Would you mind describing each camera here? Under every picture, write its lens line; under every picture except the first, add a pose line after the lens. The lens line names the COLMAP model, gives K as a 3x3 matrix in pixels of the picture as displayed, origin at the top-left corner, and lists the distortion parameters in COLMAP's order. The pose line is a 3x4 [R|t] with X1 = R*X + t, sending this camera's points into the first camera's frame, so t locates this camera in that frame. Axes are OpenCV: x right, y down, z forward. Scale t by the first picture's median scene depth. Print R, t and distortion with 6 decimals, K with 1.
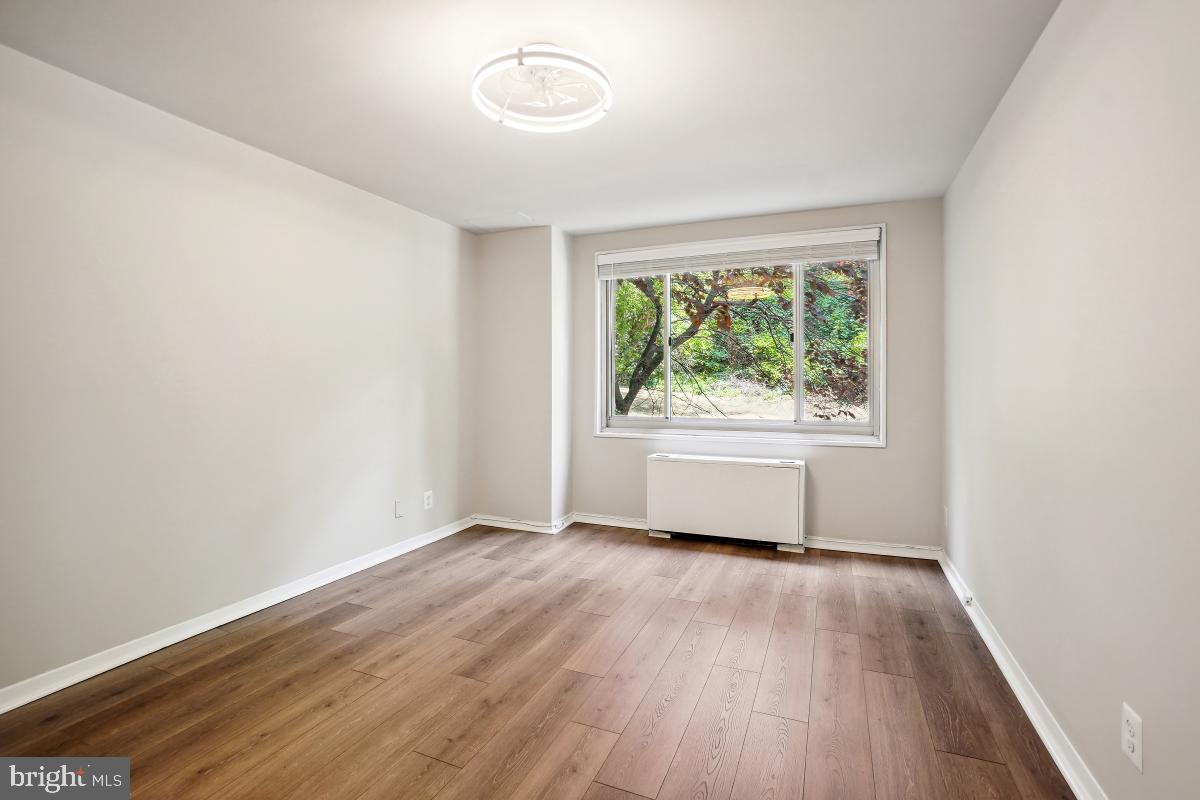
lens RADIAL K [[515.2, 0, 601.3], [0, 515.2, 393.5], [0, 0, 1]] dist [-0.001796, 0.001203]
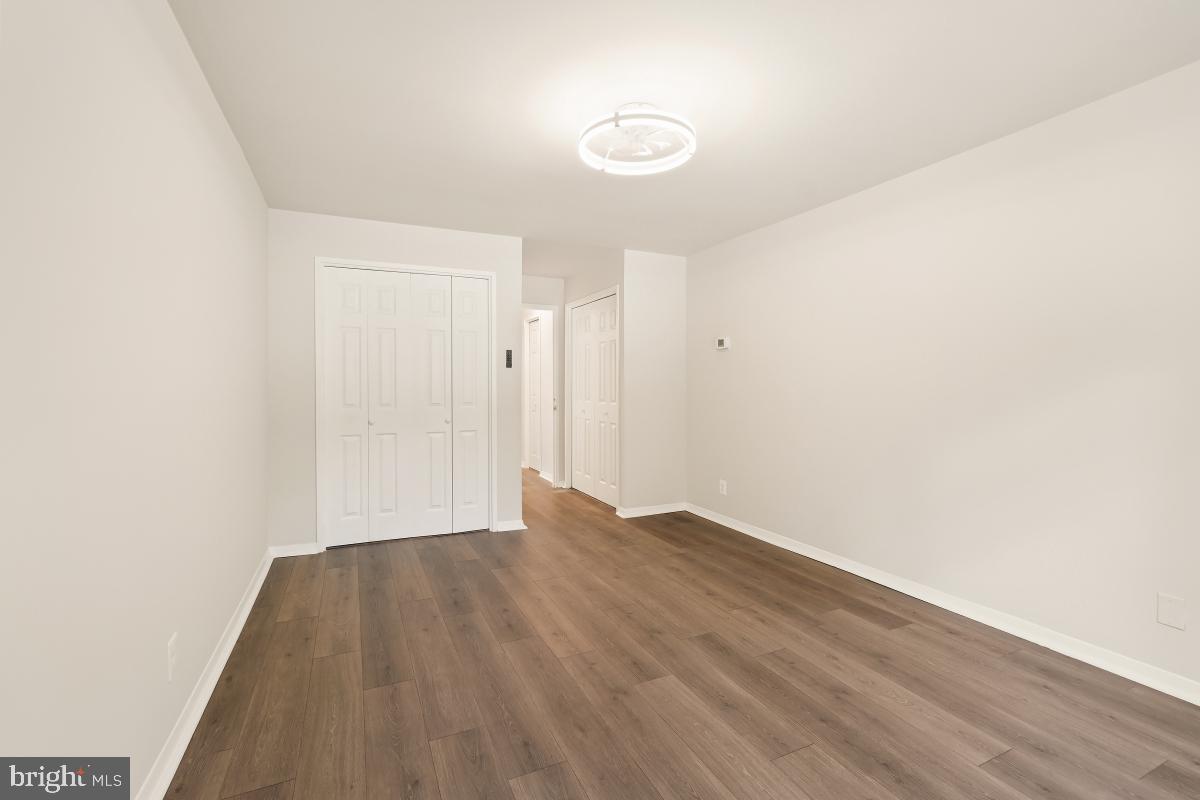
lens RADIAL K [[515.2, 0, 601.3], [0, 515.2, 393.5], [0, 0, 1]] dist [-0.001796, 0.001203]
pose [[-0.635950, 0.001326, -0.771729, 0.668316], [-0.025057, 0.999436, 0.022366, -0.018818], [0.771323, 0.033561, -0.635558, 1.311810]]
